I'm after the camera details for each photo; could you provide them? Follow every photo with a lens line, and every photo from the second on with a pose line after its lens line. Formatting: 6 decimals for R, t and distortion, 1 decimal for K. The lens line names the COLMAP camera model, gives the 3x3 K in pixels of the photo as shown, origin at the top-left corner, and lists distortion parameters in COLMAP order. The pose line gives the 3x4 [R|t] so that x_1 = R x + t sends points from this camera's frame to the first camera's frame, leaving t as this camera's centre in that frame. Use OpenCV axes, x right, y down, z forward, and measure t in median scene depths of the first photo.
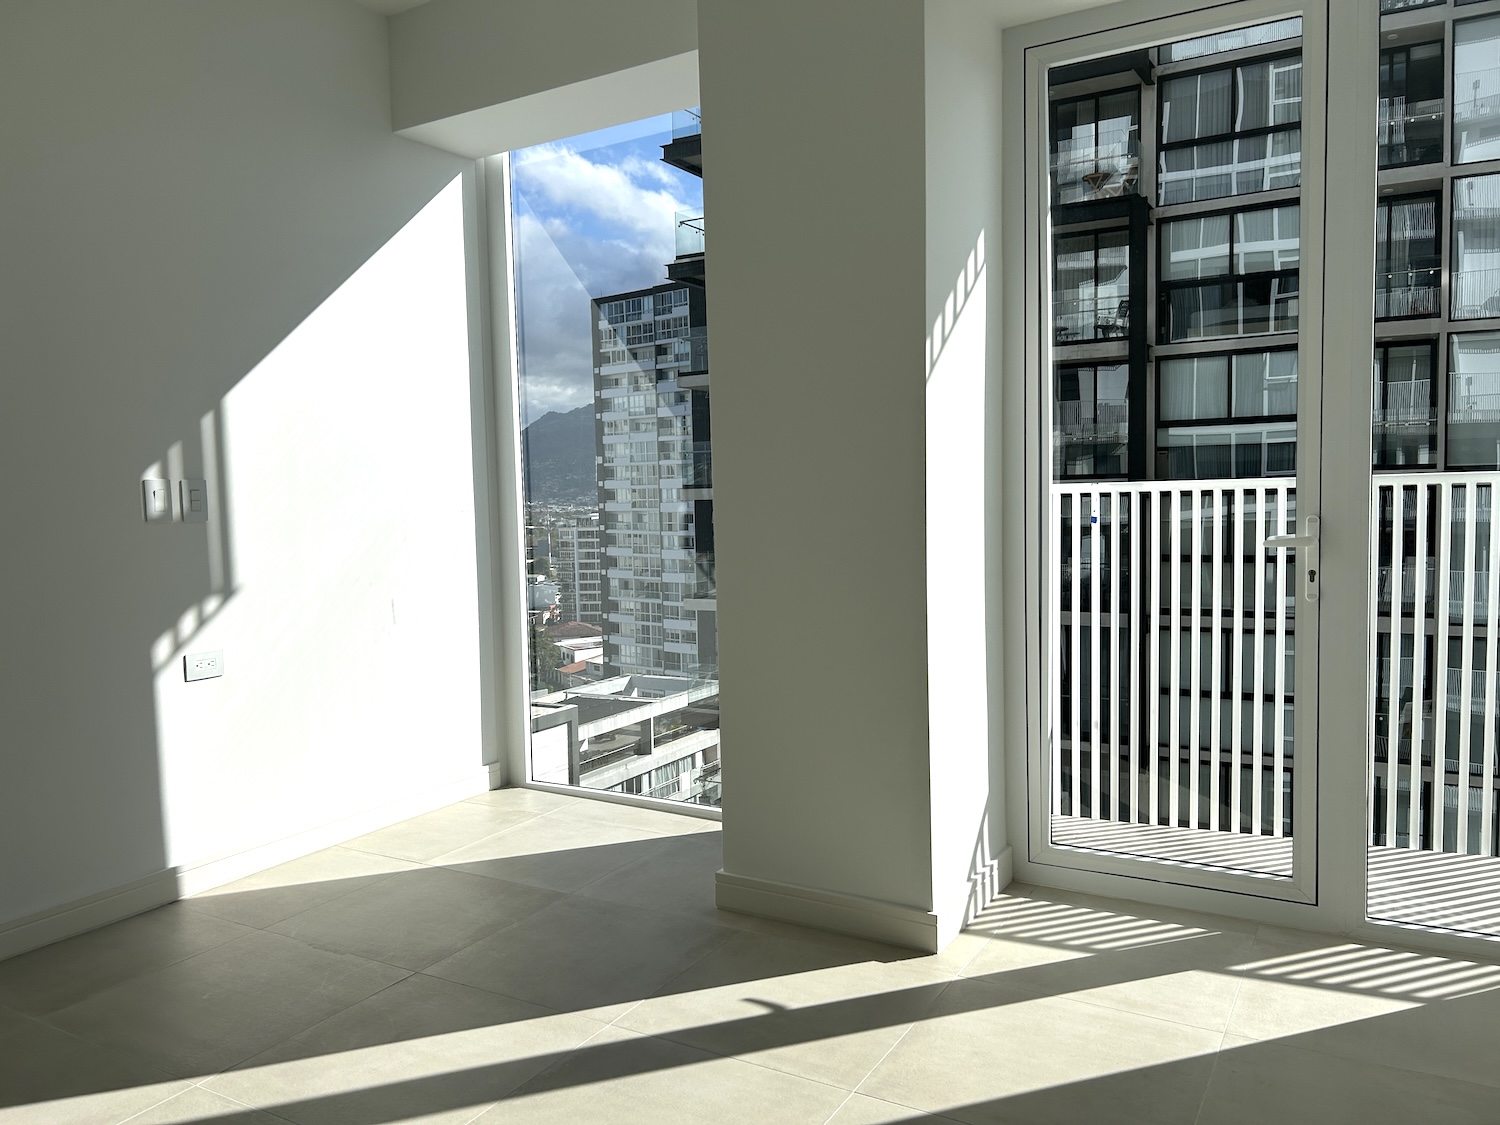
lens RADIAL K [[1133.0, 0, 750.0], [0, 1133.0, 562.5], [0, 0, 1]] dist [0.019111, 0.003320]
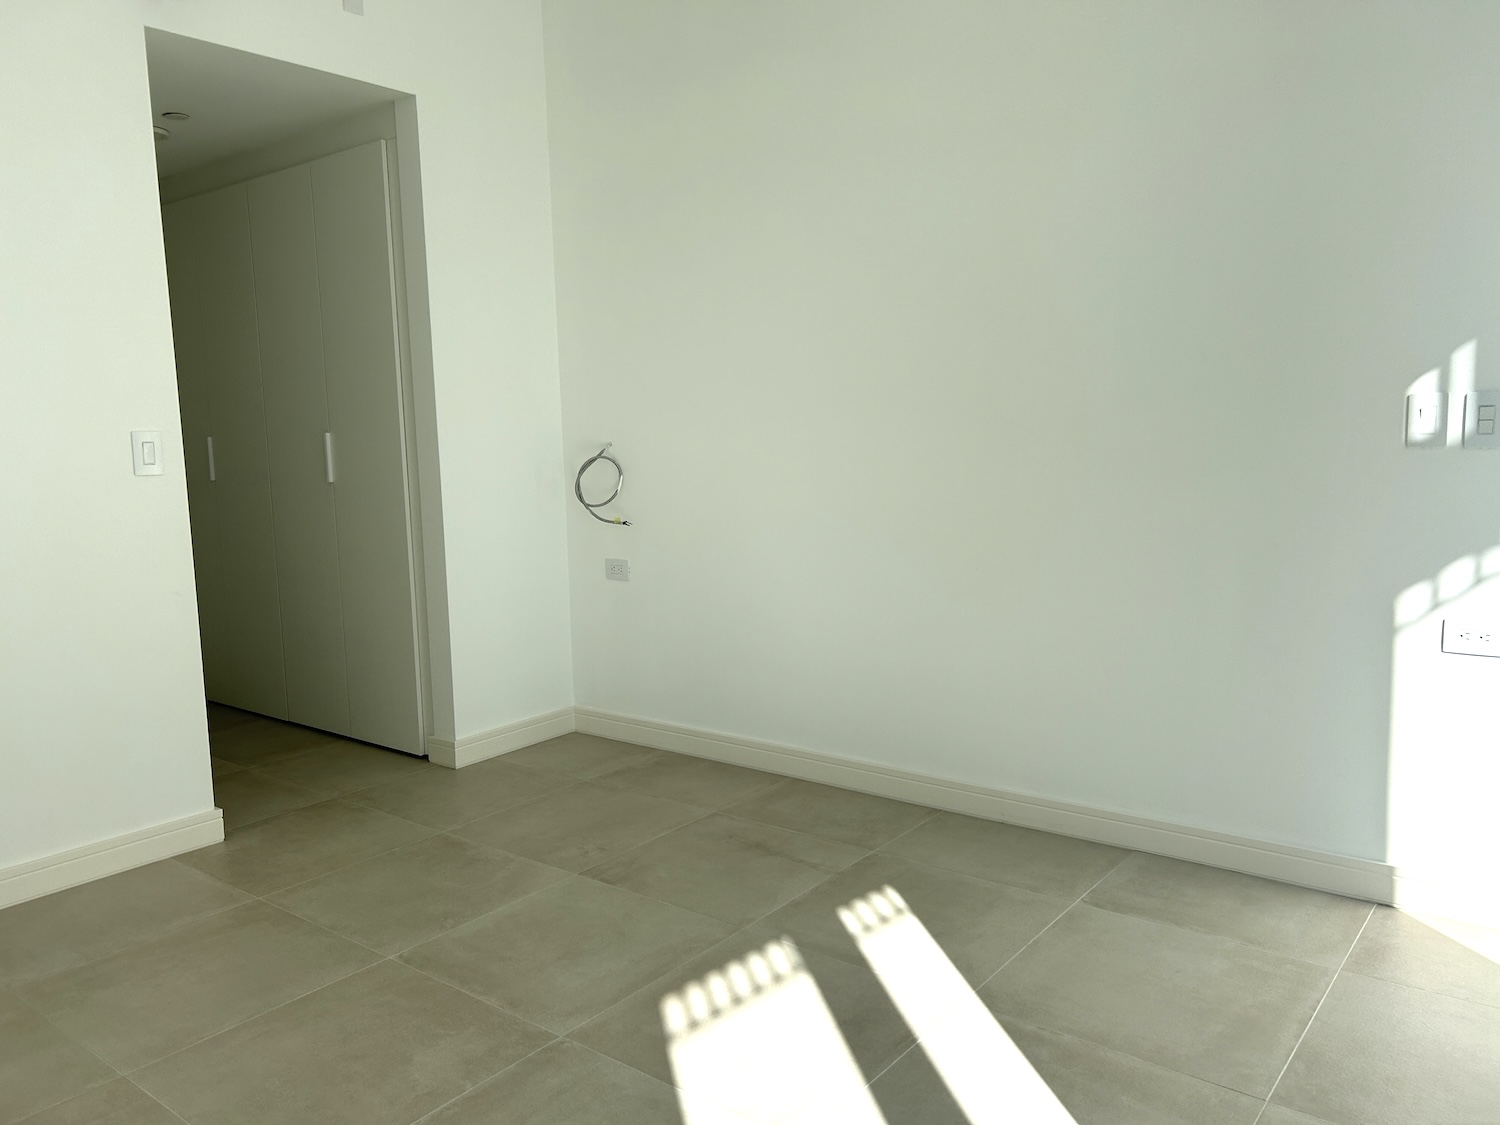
lens RADIAL K [[1133.0, 0, 750.0], [0, 1133.0, 562.5], [0, 0, 1]] dist [0.019111, 0.003320]
pose [[-0.124558, 0.148200, -0.981082, 0.333275], [-0.043604, 0.987010, 0.154631, -0.057843], [0.991254, 0.062039, -0.116478, 0.621422]]
